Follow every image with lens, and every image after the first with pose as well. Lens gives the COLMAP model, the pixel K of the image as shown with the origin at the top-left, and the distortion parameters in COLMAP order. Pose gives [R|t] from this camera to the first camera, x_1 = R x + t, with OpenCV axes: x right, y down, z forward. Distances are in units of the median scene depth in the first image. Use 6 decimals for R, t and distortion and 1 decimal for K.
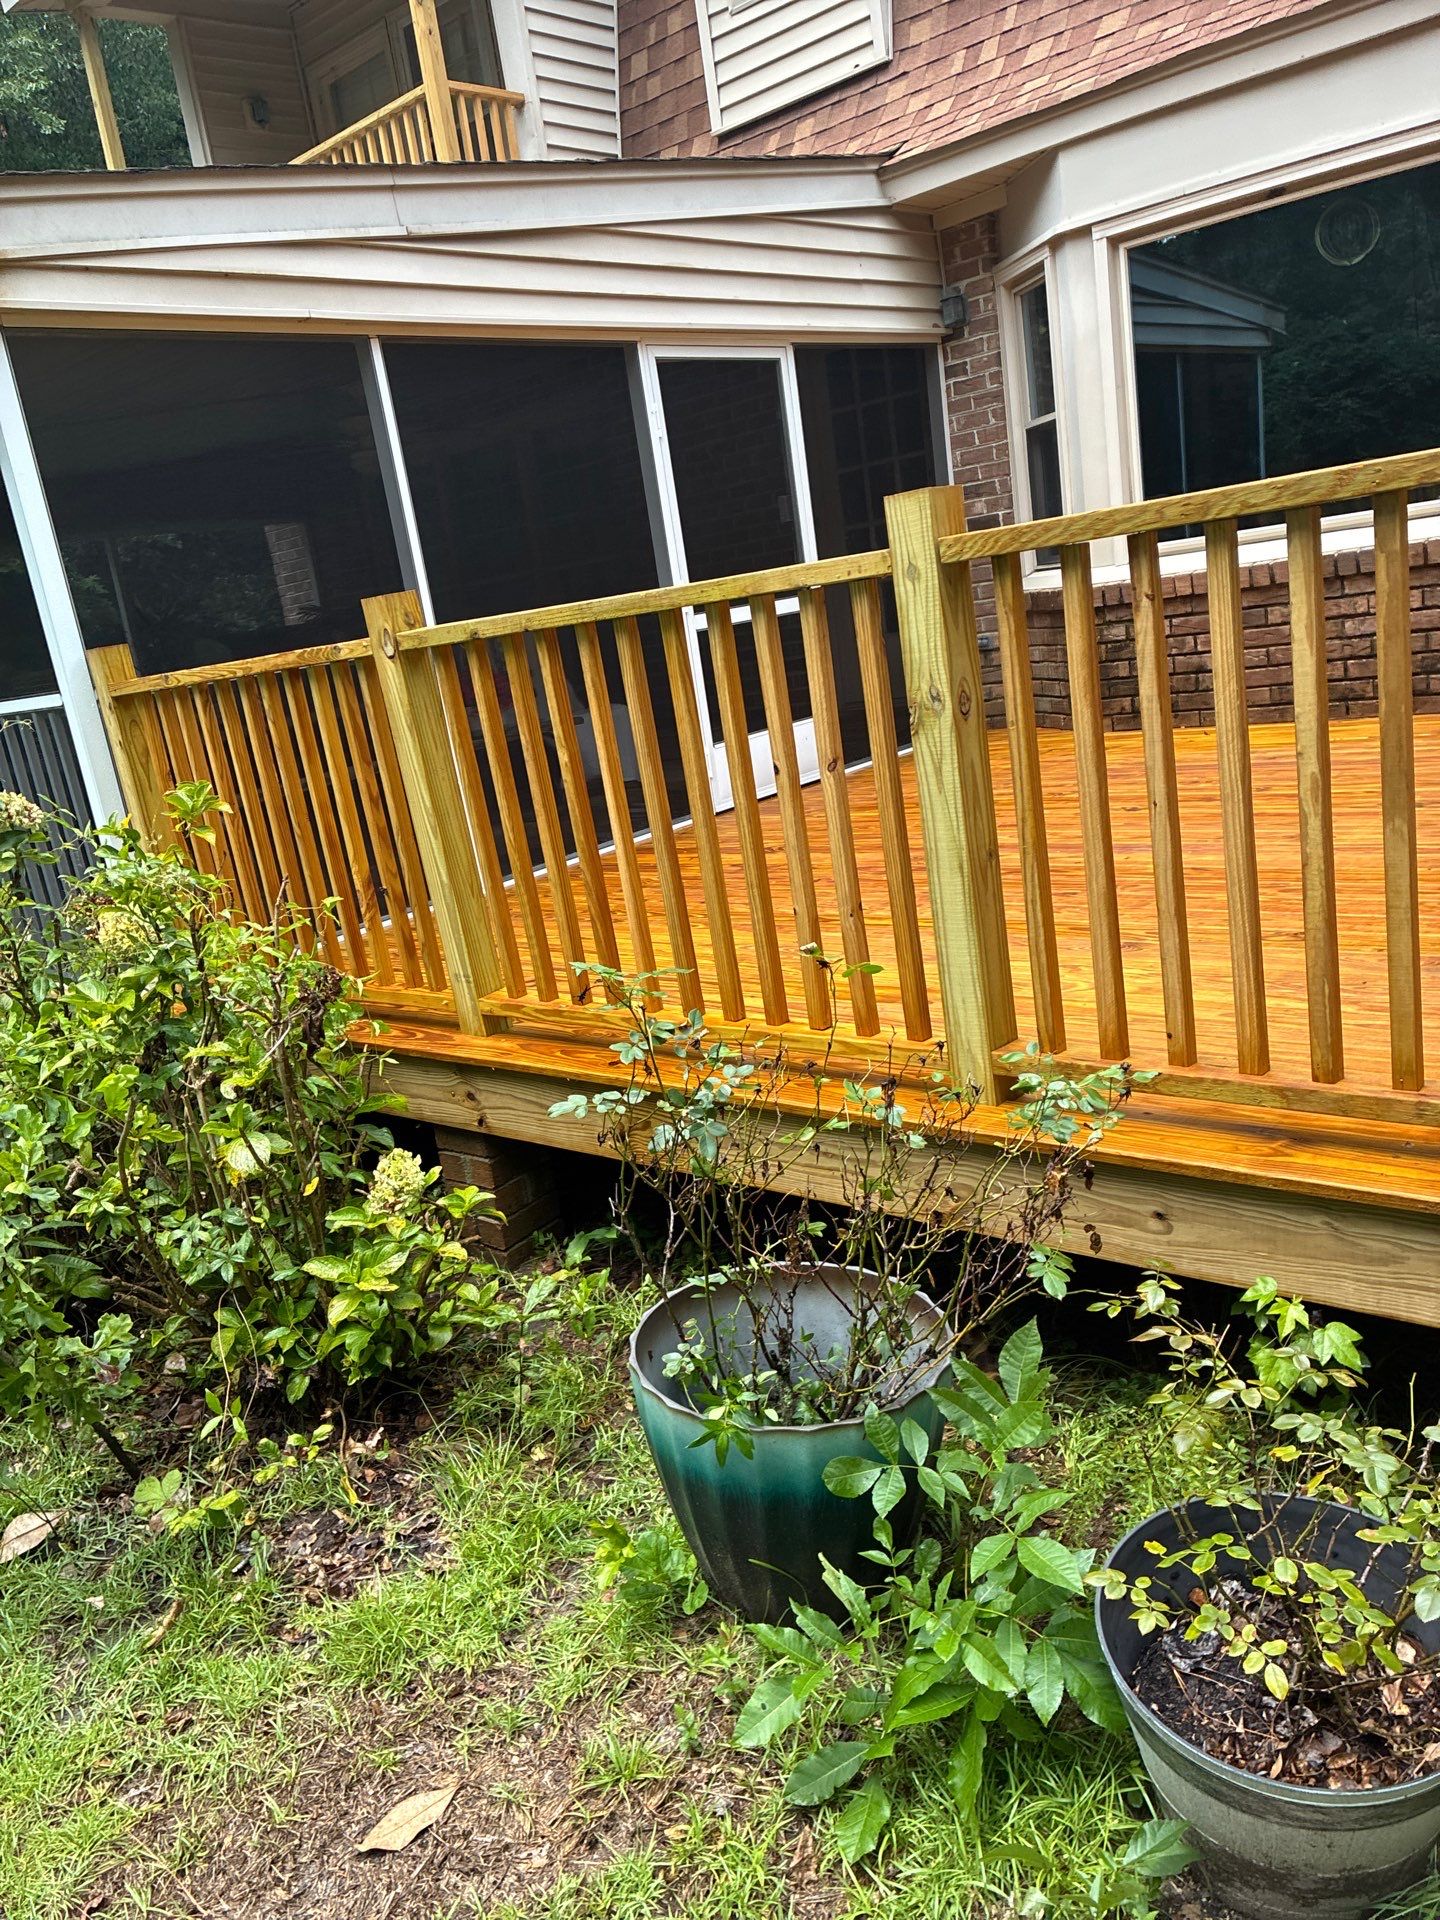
lens RADIAL K [[1462.0, 0, 715.8], [0, 1462.0, 1003.9], [0, 0, 1]] dist [0.050287, -0.084401]
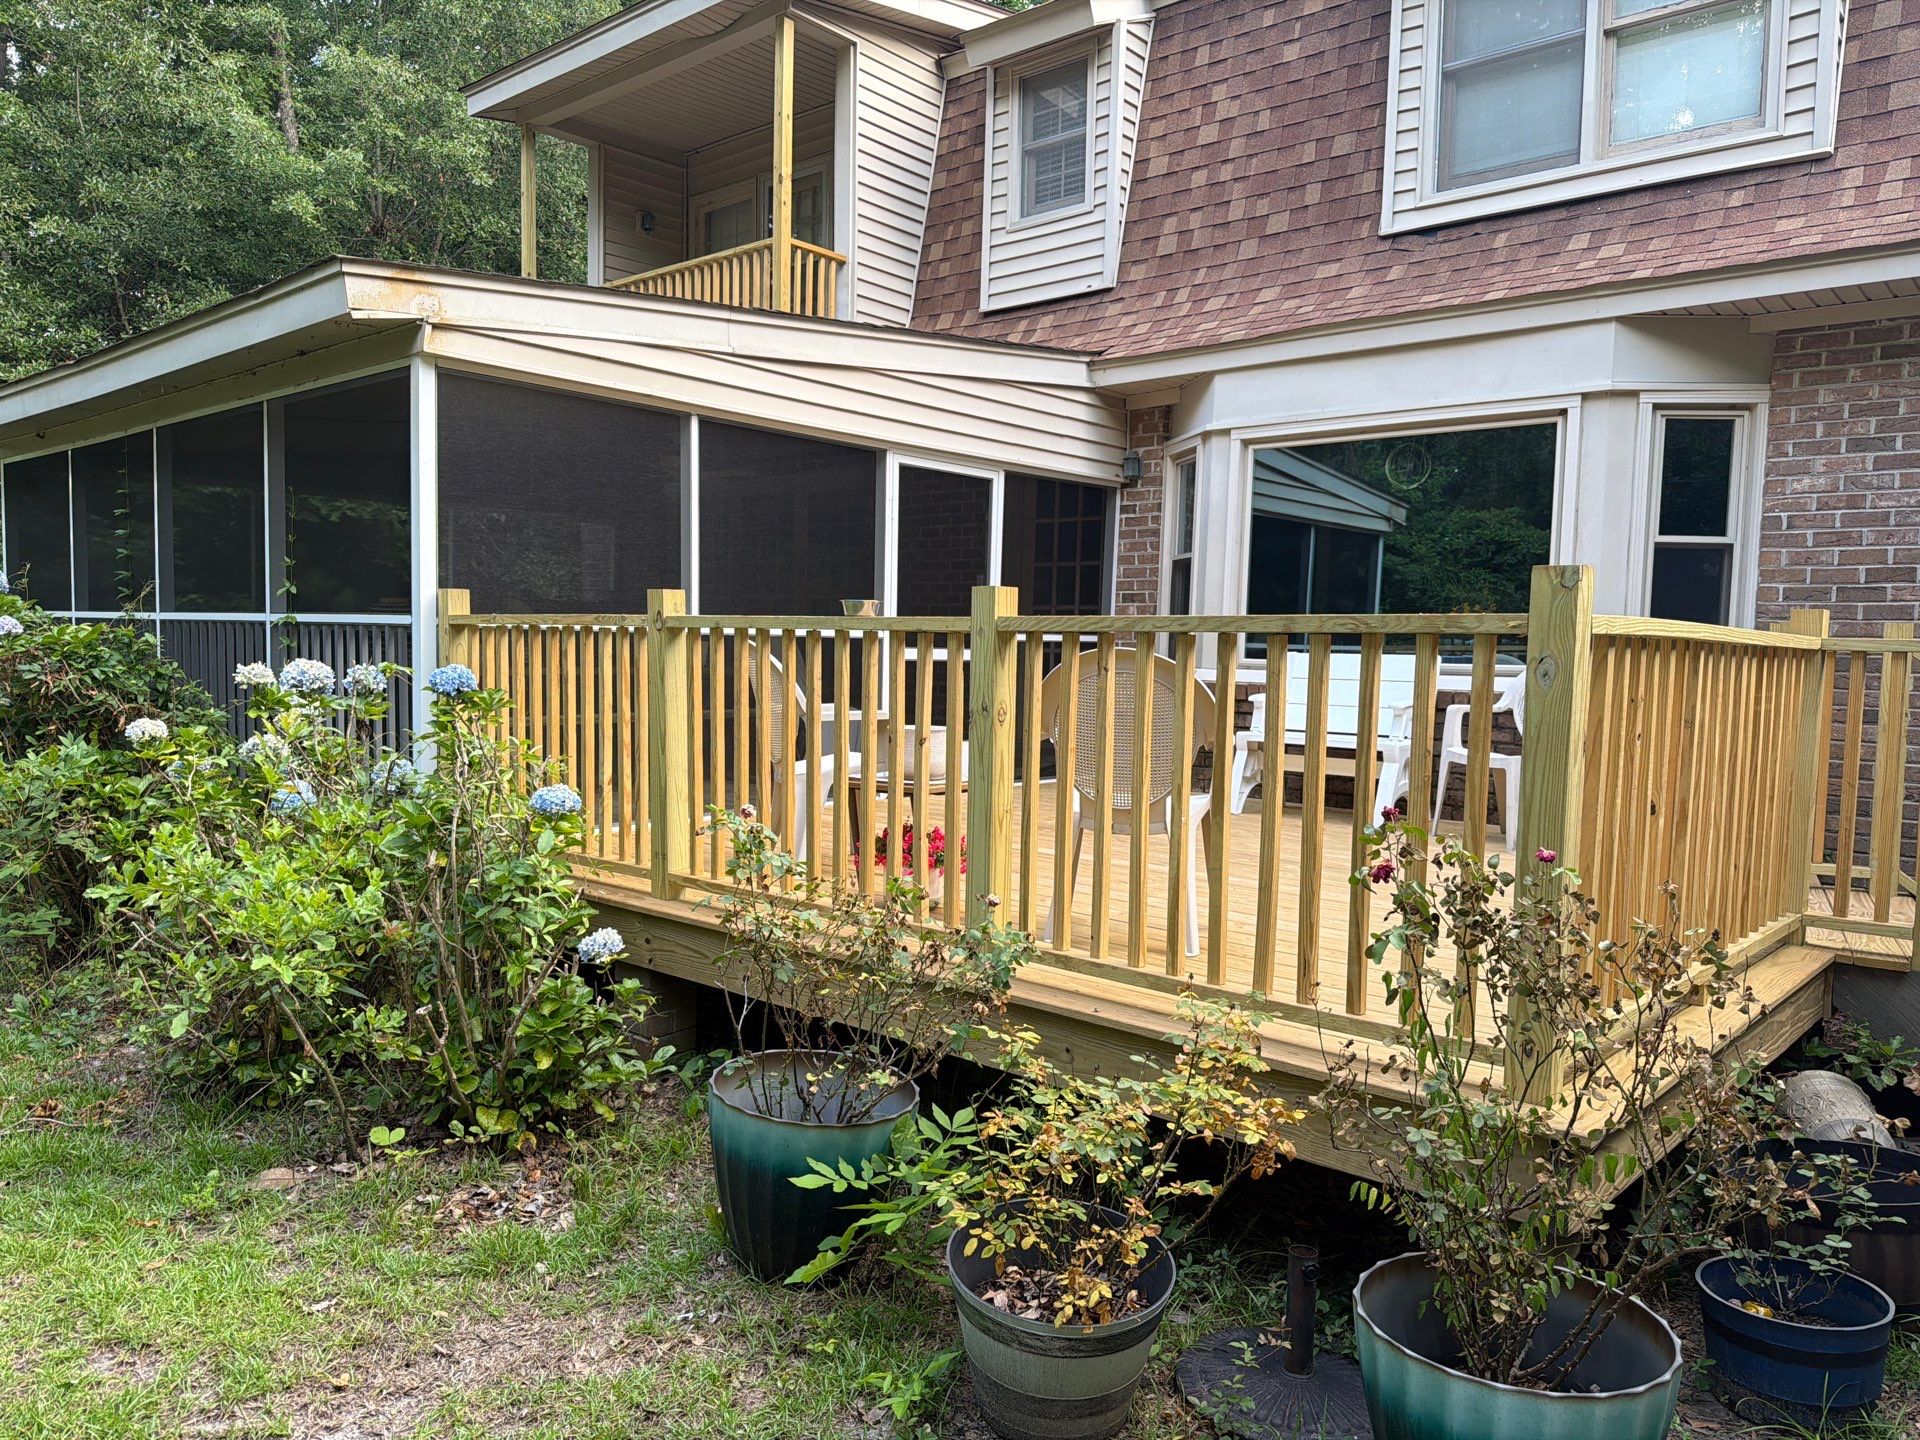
lens RADIAL K [[1349.0, 0, 965.2], [0, 1349.0, 723.9], [0, 0, 1]] dist [0.105715, -0.160329]
pose [[0.984454, 0.174868, 0.016483, 0.035281], [-0.167318, 0.962204, -0.214869, 0.043475], [-0.053433, 0.208771, 0.976504, -0.148109]]
